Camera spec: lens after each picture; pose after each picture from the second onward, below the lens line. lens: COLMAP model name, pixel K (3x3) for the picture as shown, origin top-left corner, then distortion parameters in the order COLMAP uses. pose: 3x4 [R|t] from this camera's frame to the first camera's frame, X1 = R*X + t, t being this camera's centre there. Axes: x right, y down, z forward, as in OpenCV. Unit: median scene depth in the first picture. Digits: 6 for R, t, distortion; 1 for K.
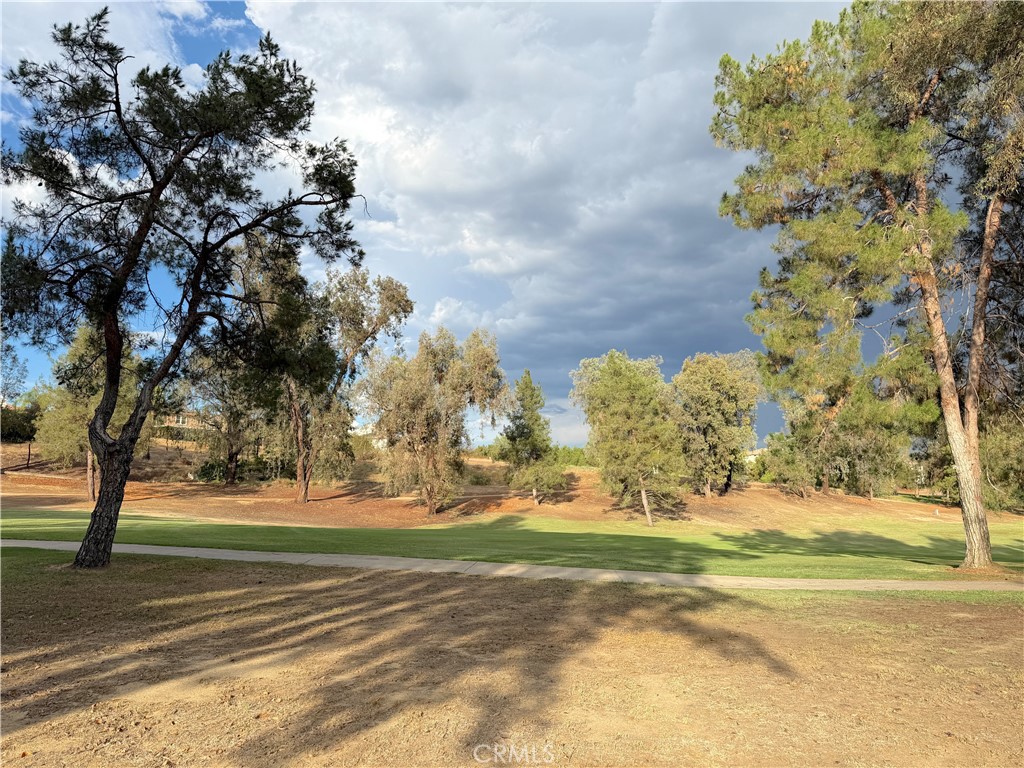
lens RADIAL K [[711.9, 0, 507.8], [0, 711.9, 392.6], [0, 0, 1]] dist [0.039464, -0.049807]
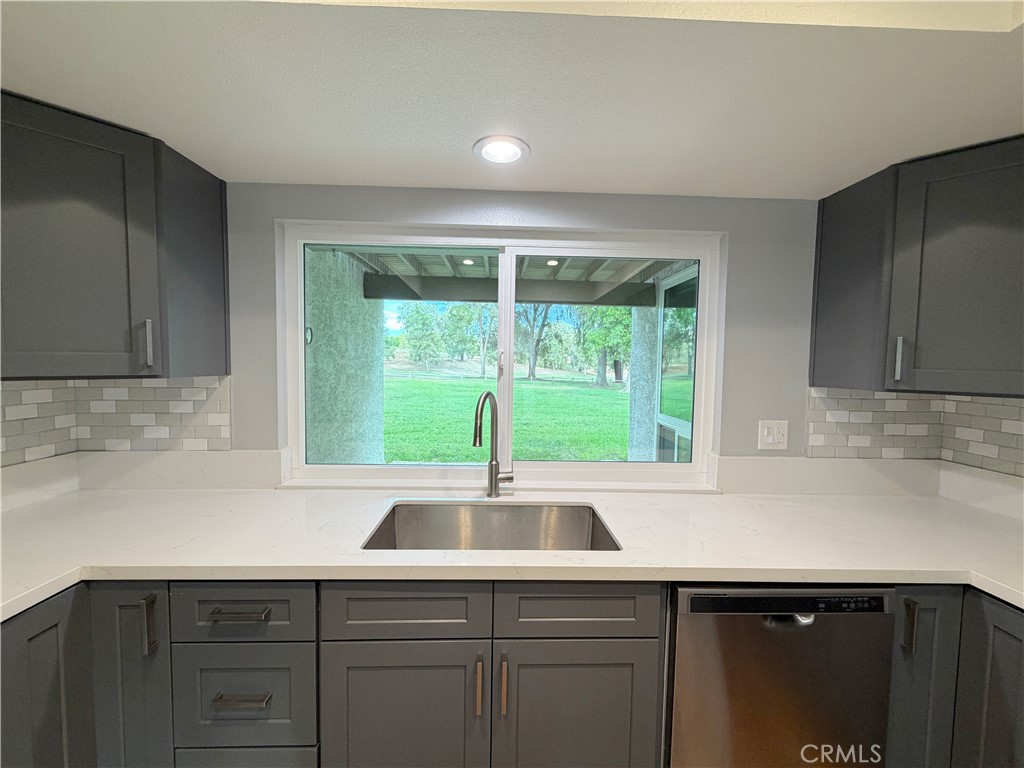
lens RADIAL K [[405.9, 0, 510.8], [0, 405.9, 384.8], [0, 0, 1]] dist [-0.001059, -0.000114]
pose [[0.928798, 0.001832, 0.370583, -0.239202], [-0.075632, 0.979878, 0.184713, -0.225739], [-0.362787, -0.199589, 0.910247, -1.556106]]
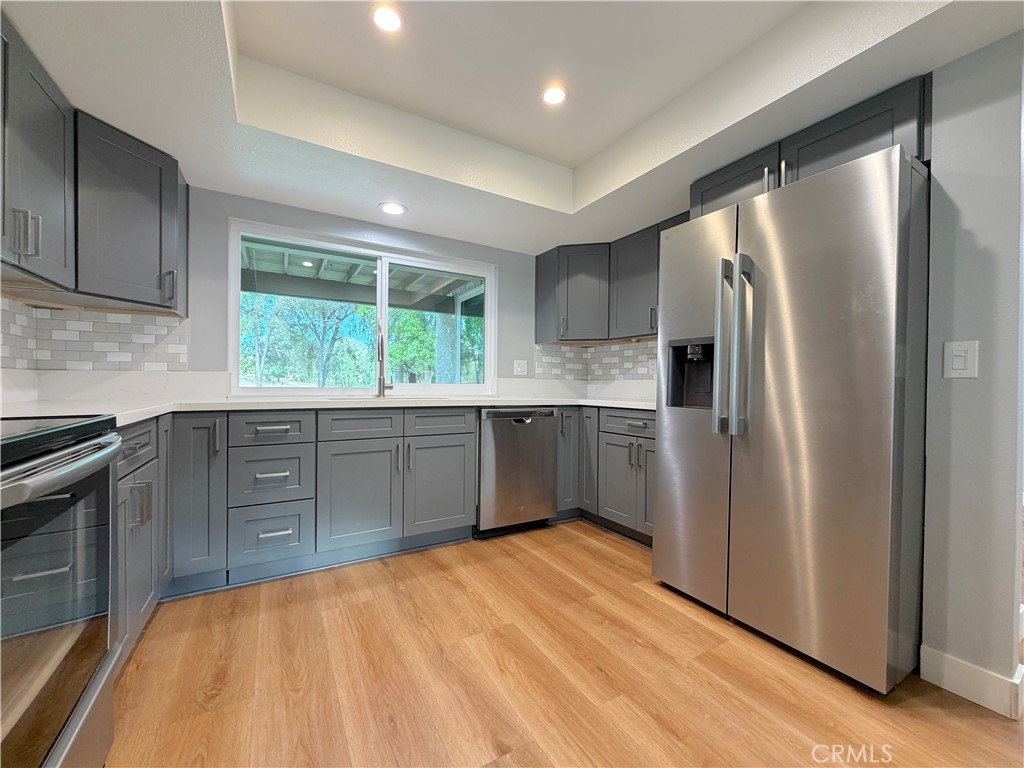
lens RADIAL K [[405.9, 0, 508.5], [0, 405.9, 387.5], [0, 0, 1]] dist [-0.001059, -0.000114]
pose [[0.642552, 0.008354, 0.766196, -0.284701], [-0.124742, 0.987741, 0.093842, -0.212892], [-0.756020, -0.155875, 0.635718, -1.600769]]
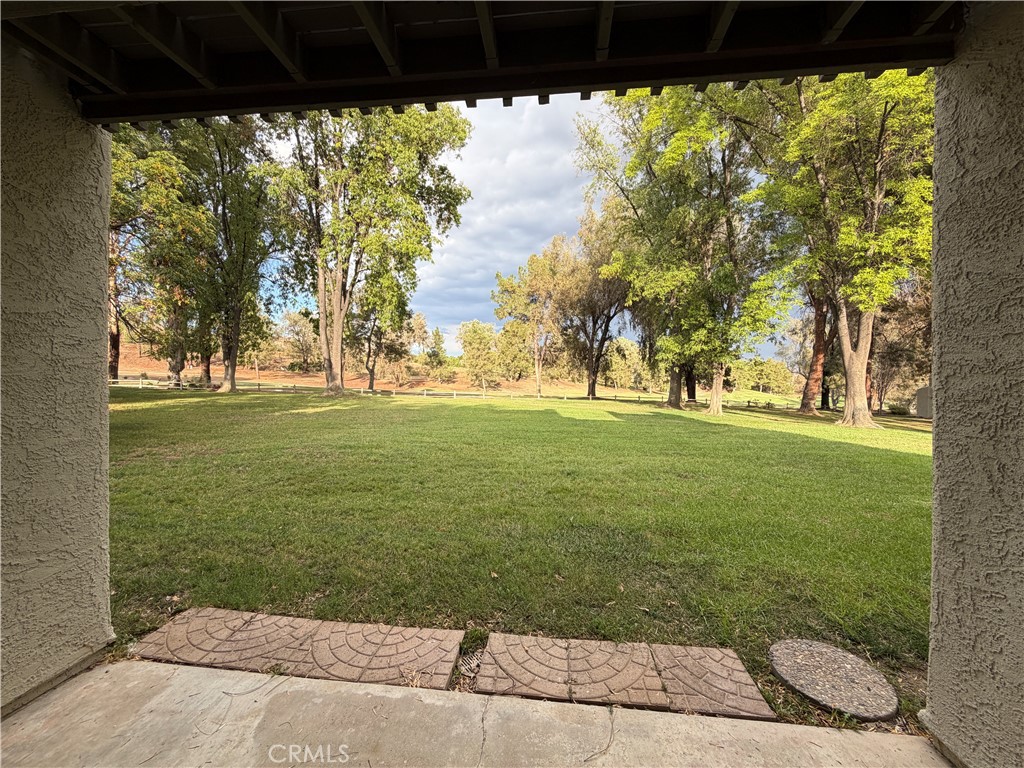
lens RADIAL K [[405.9, 0, 509.8], [0, 405.9, 384.4], [0, 0, 1]] dist [-0.001059, -0.000114]
pose [[0.973806, 0.012571, 0.227034, -0.158744], [-0.046547, 0.988347, 0.144925, -0.195012], [-0.222567, -0.151697, 0.963043, -1.402139]]
